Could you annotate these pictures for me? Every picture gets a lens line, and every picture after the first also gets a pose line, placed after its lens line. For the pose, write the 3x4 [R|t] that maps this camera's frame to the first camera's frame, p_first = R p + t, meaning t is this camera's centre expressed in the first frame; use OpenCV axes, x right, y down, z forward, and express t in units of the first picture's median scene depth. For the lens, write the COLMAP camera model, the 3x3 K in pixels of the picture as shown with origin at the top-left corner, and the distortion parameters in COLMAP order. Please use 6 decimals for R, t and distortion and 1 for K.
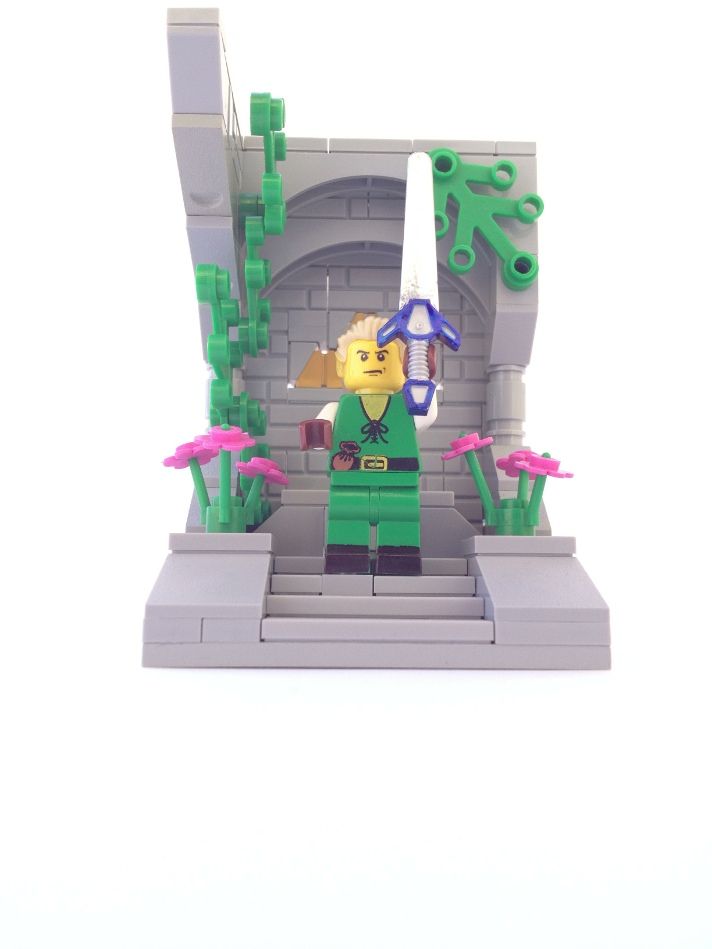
lens RADIAL K [[879.9, 0, 358.1], [0, 879.9, 510.5], [0, 0, 1]] dist [-0.017563, -0.011835]
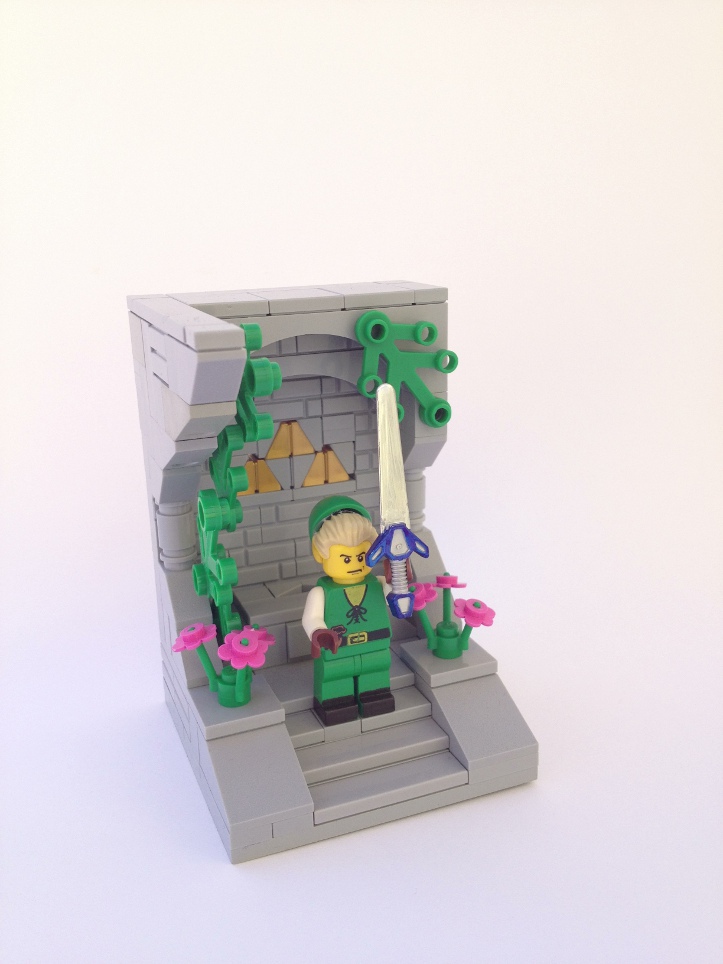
lens RADIAL K [[917.7, 0, 361.5], [0, 917.7, 482.0], [0, 0, 1]] dist [-0.001654, -0.010083]
pose [[0.939181, -0.126418, 0.319308, -0.365459], [0.008192, 0.937763, 0.347179, -0.715117], [-0.343325, -0.323448, 0.881765, -0.090323]]
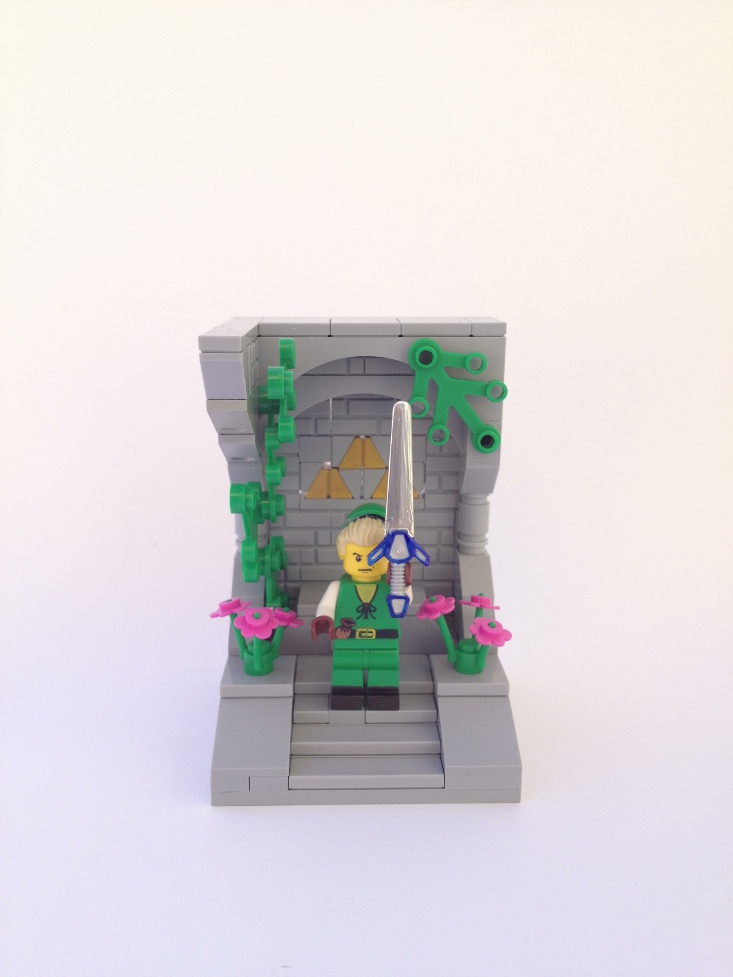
lens RADIAL K [[930.1, 0, 366.5], [0, 930.1, 488.5], [0, 0, 1]] dist [-0.001654, -0.010083]
pose [[0.999998, 0.001221, -0.001819, 0.021517], [-0.000634, 0.956019, 0.293304, -0.690084], [0.002097, -0.293302, 0.956018, -0.319510]]
